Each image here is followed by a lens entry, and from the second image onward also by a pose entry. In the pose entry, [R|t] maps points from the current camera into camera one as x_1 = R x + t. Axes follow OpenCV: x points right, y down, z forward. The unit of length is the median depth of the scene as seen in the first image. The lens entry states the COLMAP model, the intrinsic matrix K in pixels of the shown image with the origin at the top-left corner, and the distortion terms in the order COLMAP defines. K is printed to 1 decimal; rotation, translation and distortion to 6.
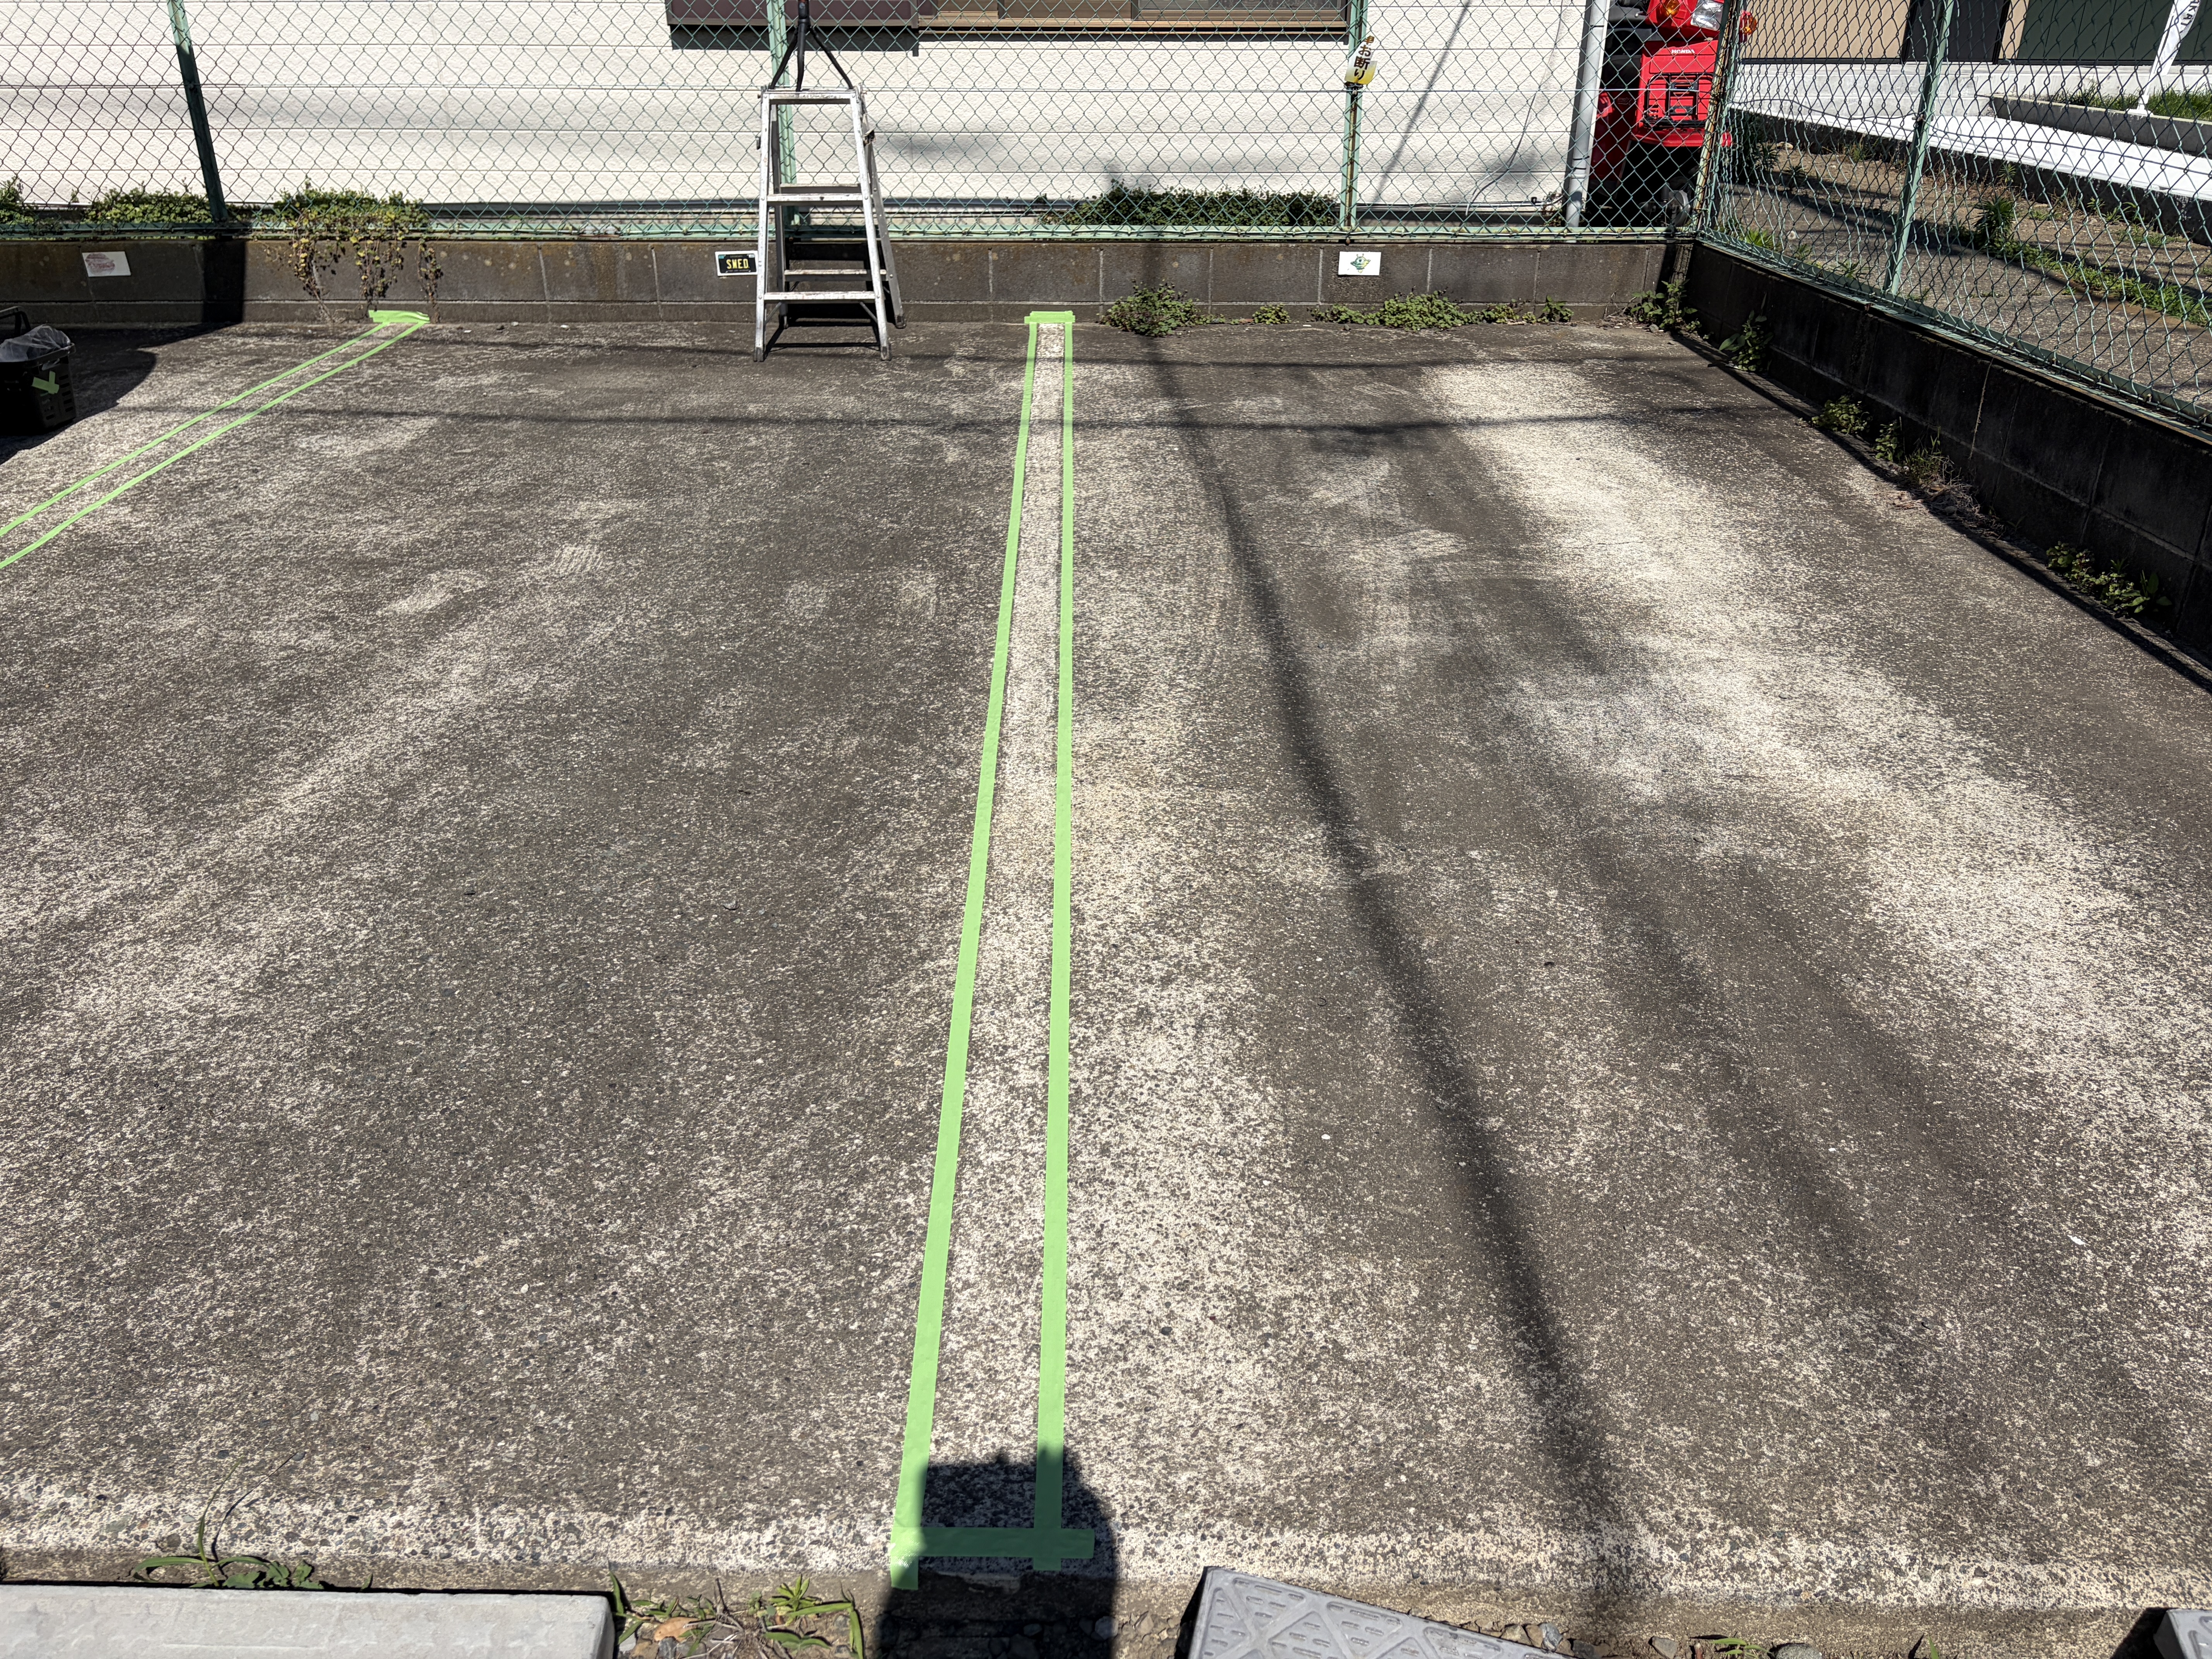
lens RADIAL K [[1661.9, 0, 1106.6], [0, 1661.9, 838.7], [0, 0, 1]] dist [0.023509, -0.008398]
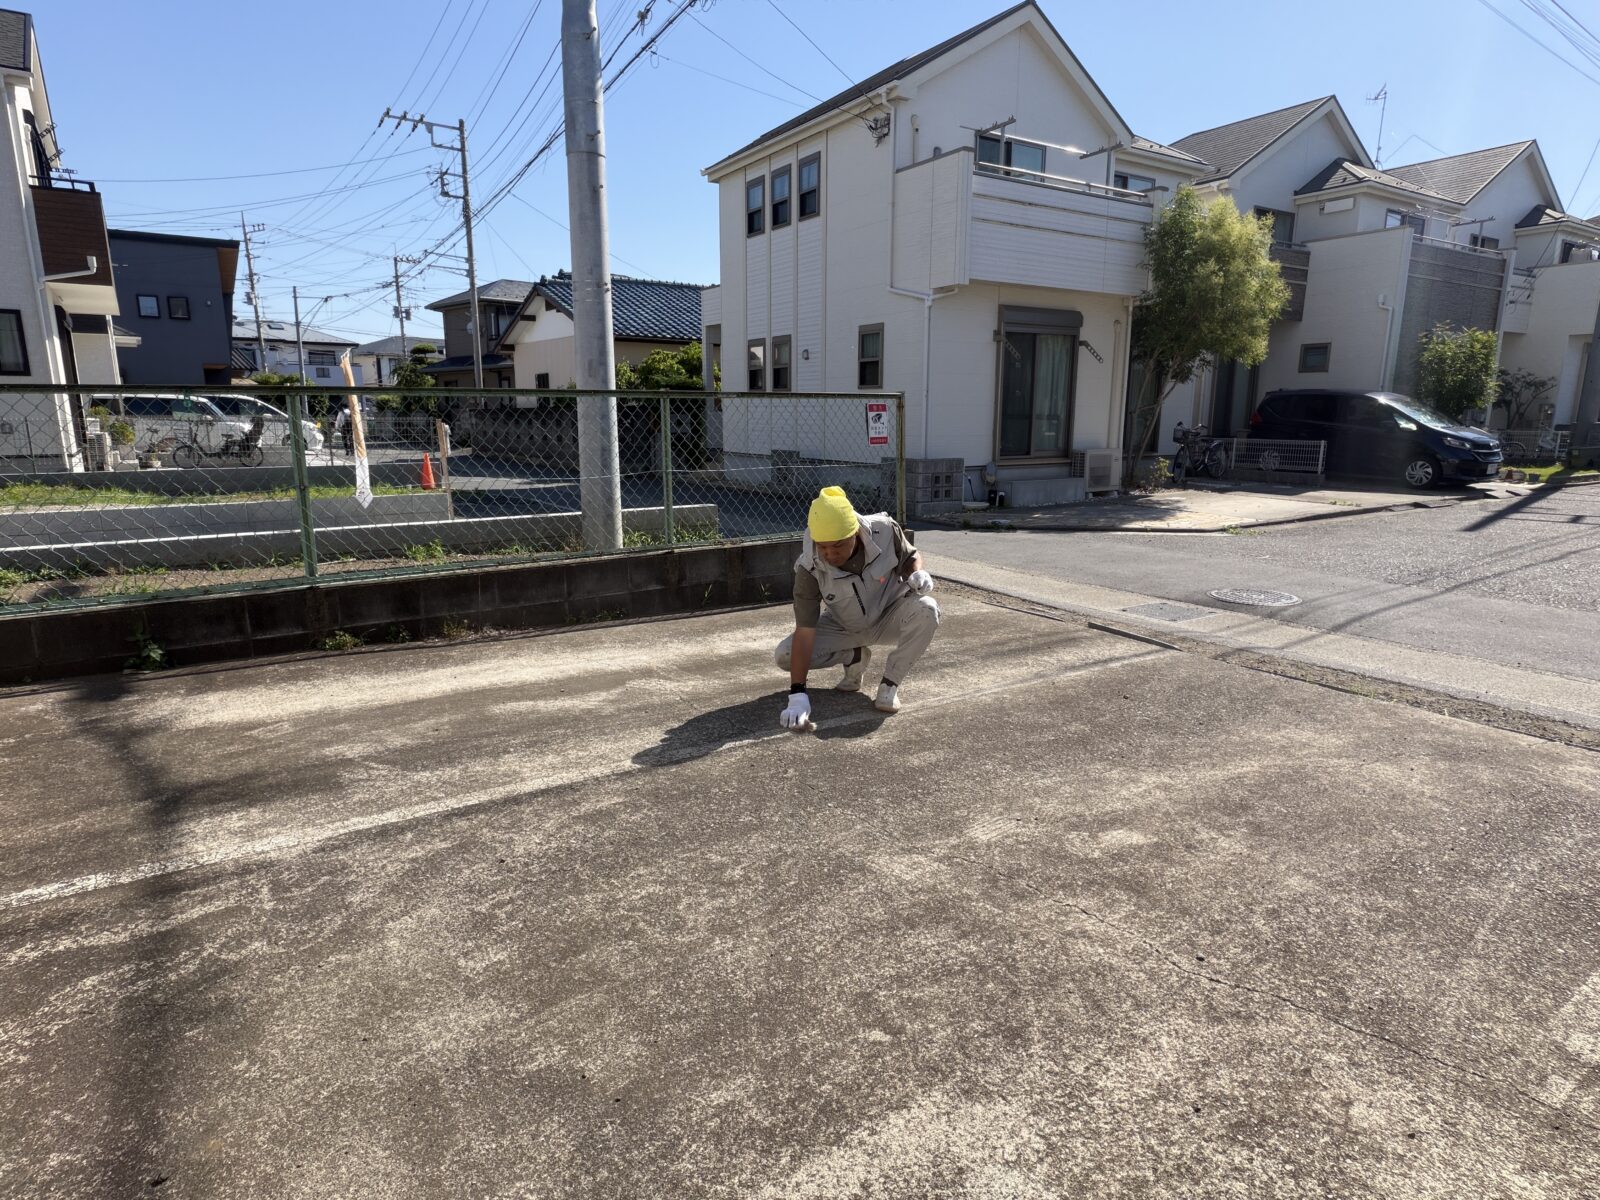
lens RADIAL K [[934.8, 0, 786.6], [0, 934.8, 608.0], [0, 0, 1]] dist [-0.000914, 0.001182]
pose [[-0.564675, -0.174022, 0.806758, -0.856761], [0.371947, 0.818959, 0.436991, -0.749838], [-0.736748, 0.546829, -0.397719, 1.427428]]
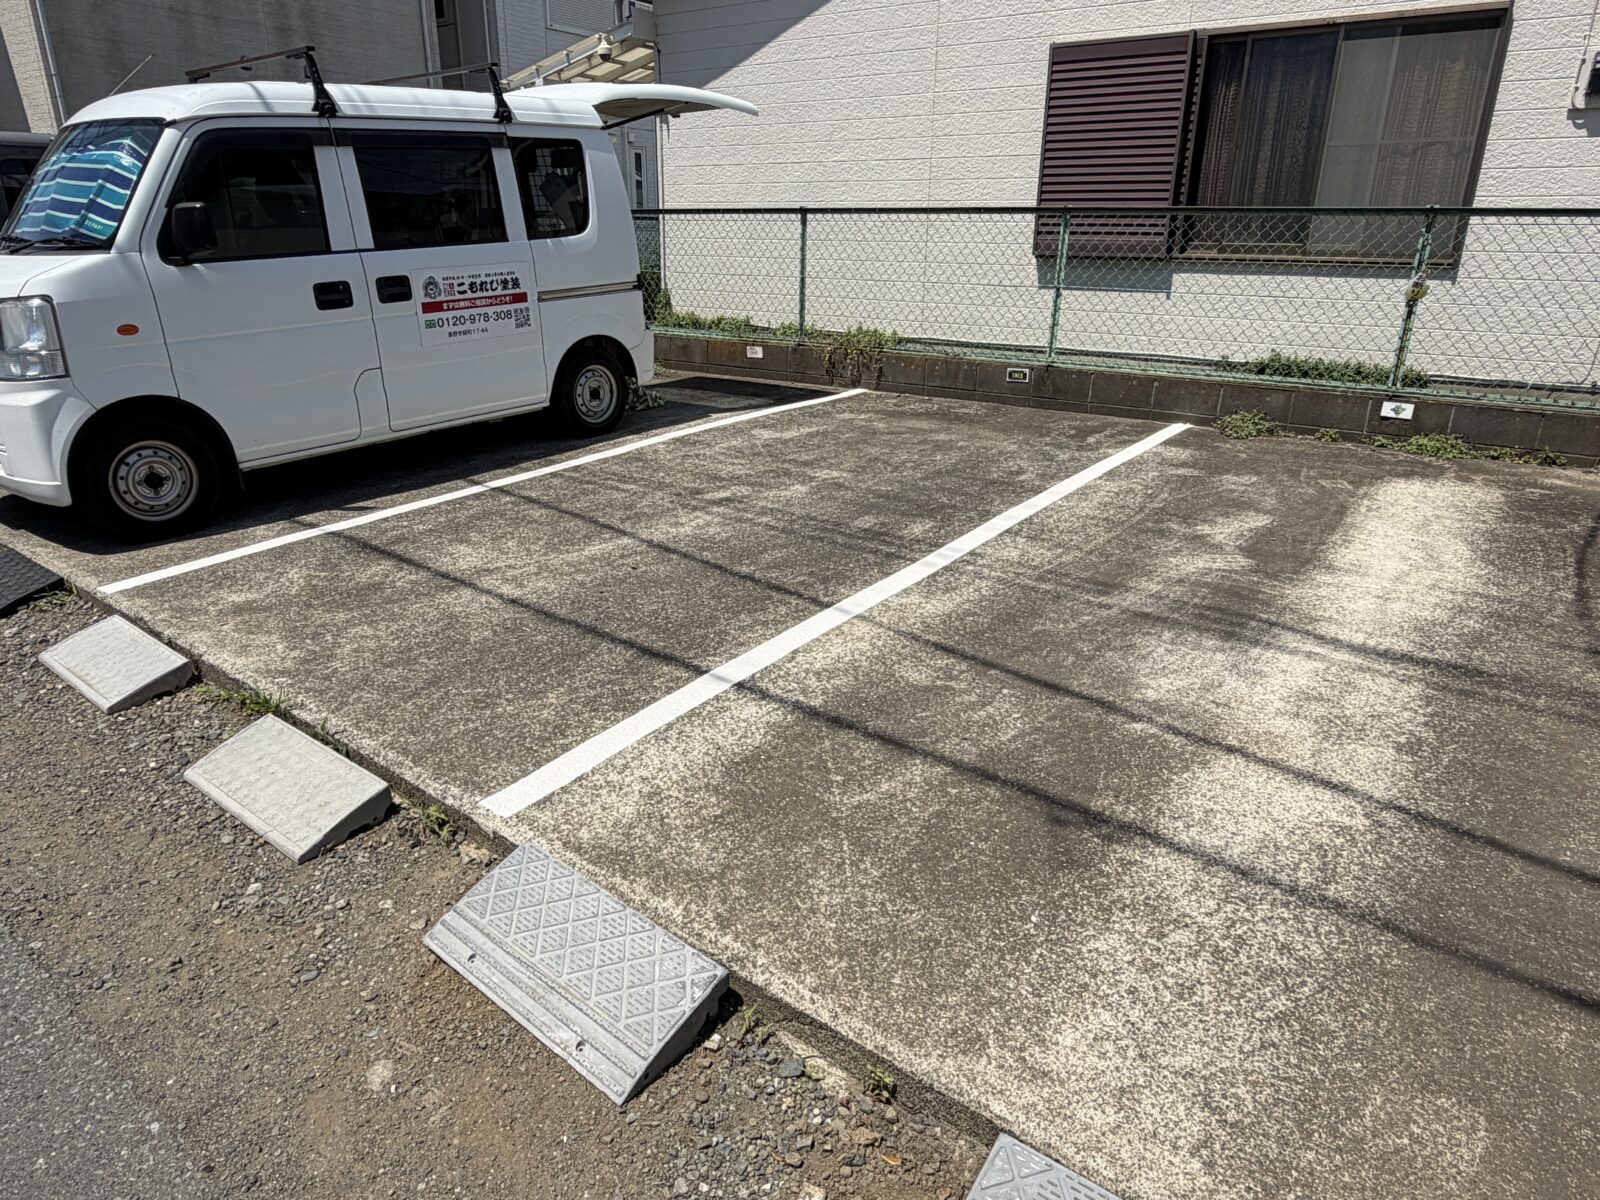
lens RADIAL K [[1007.8, 0, 786.2], [0, 1007.8, 596.8], [0, 0, 1]] dist [-0.014543, 0.005593]
pose [[0.796461, 0.208510, -0.567604, 0.466849], [-0.277638, 0.959975, -0.036934, 0.013030], [0.537185, 0.187005, 0.822473, -0.039458]]
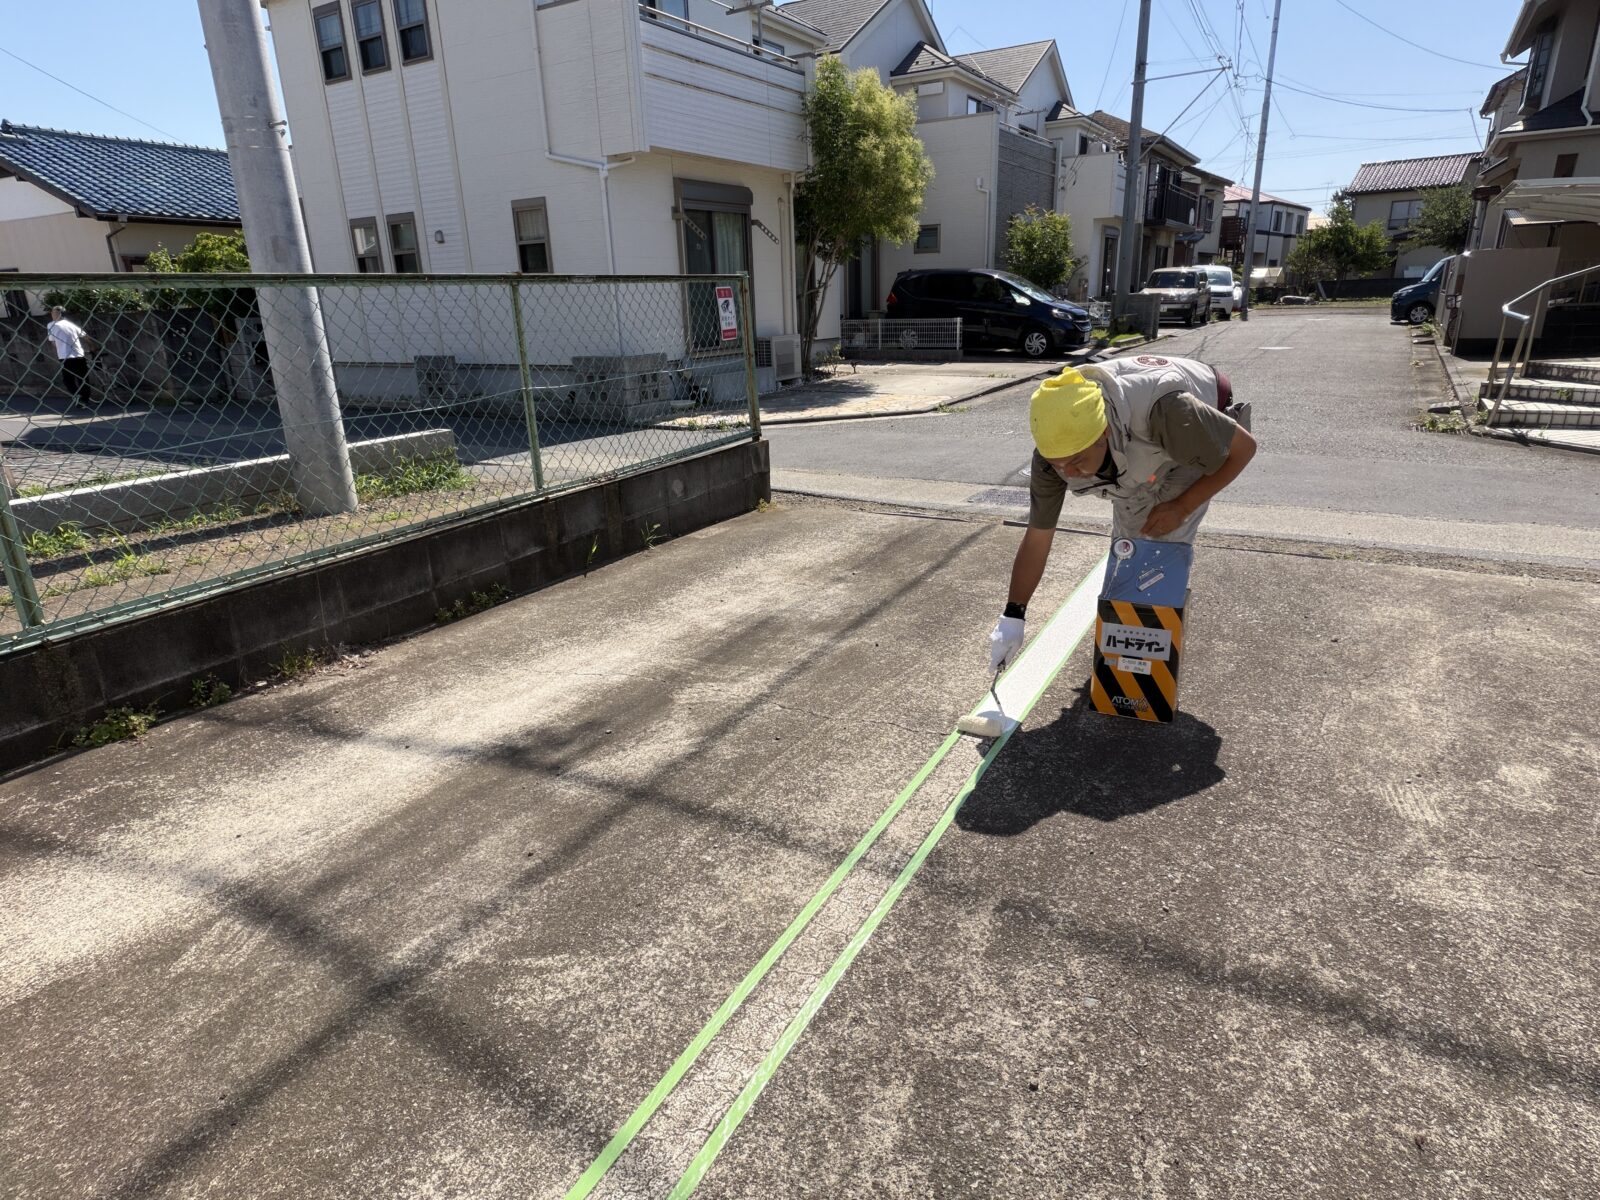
lens RADIAL K [[934.8, 0, 795.6], [0, 934.8, 613.5], [0, 0, 1]] dist [-0.000914, 0.001182]
pose [[-0.875523, -0.132202, 0.464740, -0.254005], [0.244392, 0.708566, 0.661972, -0.808311], [-0.416813, 0.693150, -0.588056, 1.552502]]
